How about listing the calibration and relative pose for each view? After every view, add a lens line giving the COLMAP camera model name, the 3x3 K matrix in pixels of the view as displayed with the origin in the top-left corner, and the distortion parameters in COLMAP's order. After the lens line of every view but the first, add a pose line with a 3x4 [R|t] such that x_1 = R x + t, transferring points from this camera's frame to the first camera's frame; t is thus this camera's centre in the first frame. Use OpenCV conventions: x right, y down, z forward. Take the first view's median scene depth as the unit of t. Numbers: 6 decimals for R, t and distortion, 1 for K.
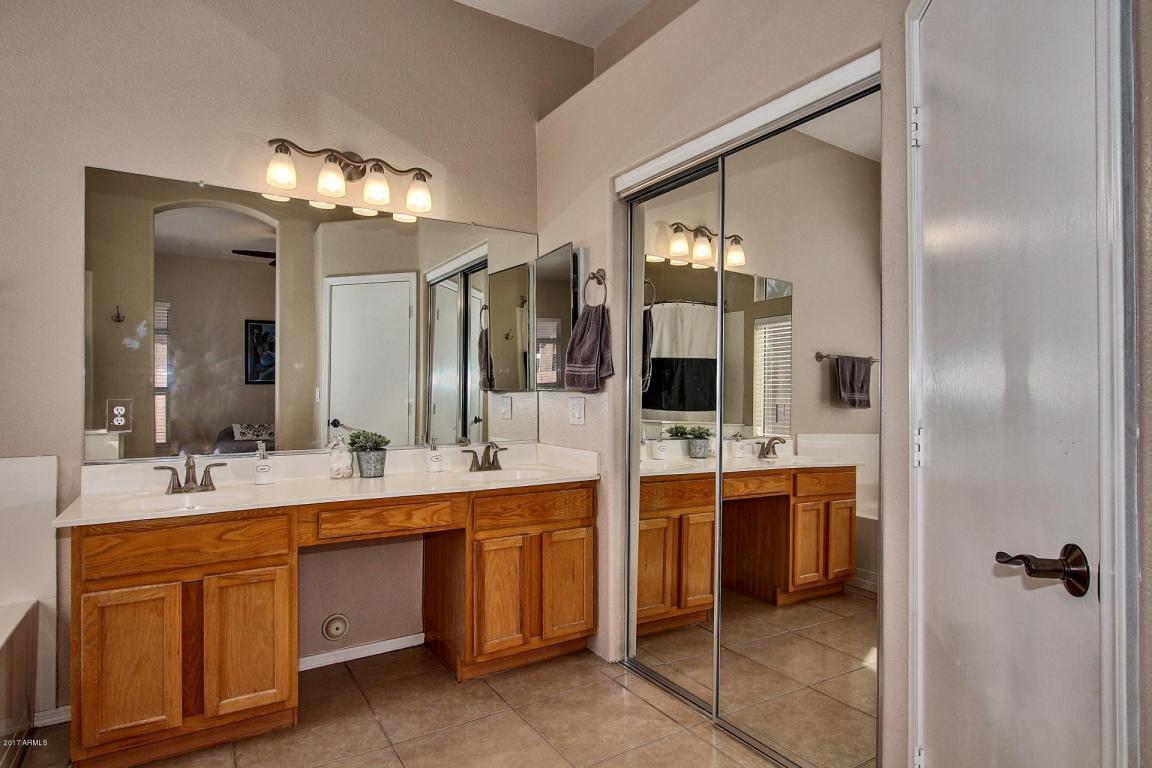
lens RADIAL K [[628.0, 0, 580.9], [0, 628.0, 387.3], [0, 0, 1]] dist [-0.019731, 0.002701]
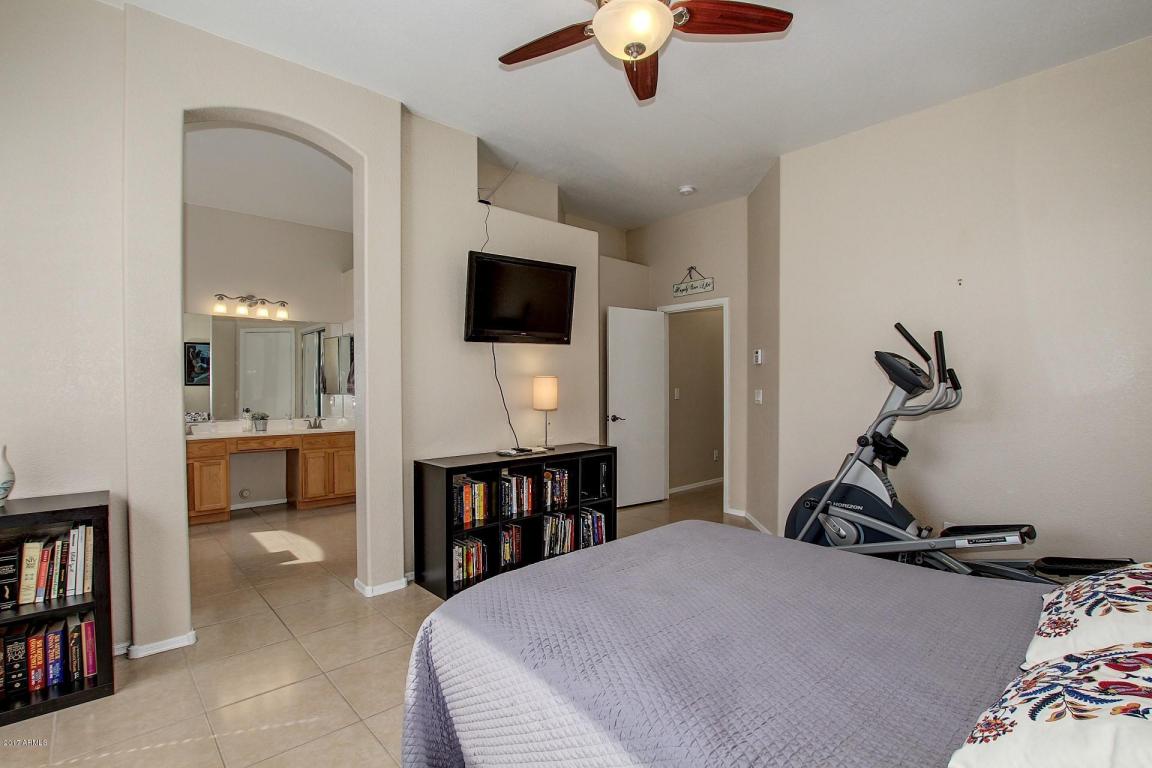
lens RADIAL K [[536.0, 0, 576.3], [0, 536.0, 388.8], [0, 0, 1]] dist [-0.022447, 0.000691]
pose [[0.985631, -0.001858, 0.168903, 0.576695], [-0.000391, 0.999912, 0.013285, -0.051266], [-0.168913, -0.013160, 0.985543, -1.364775]]
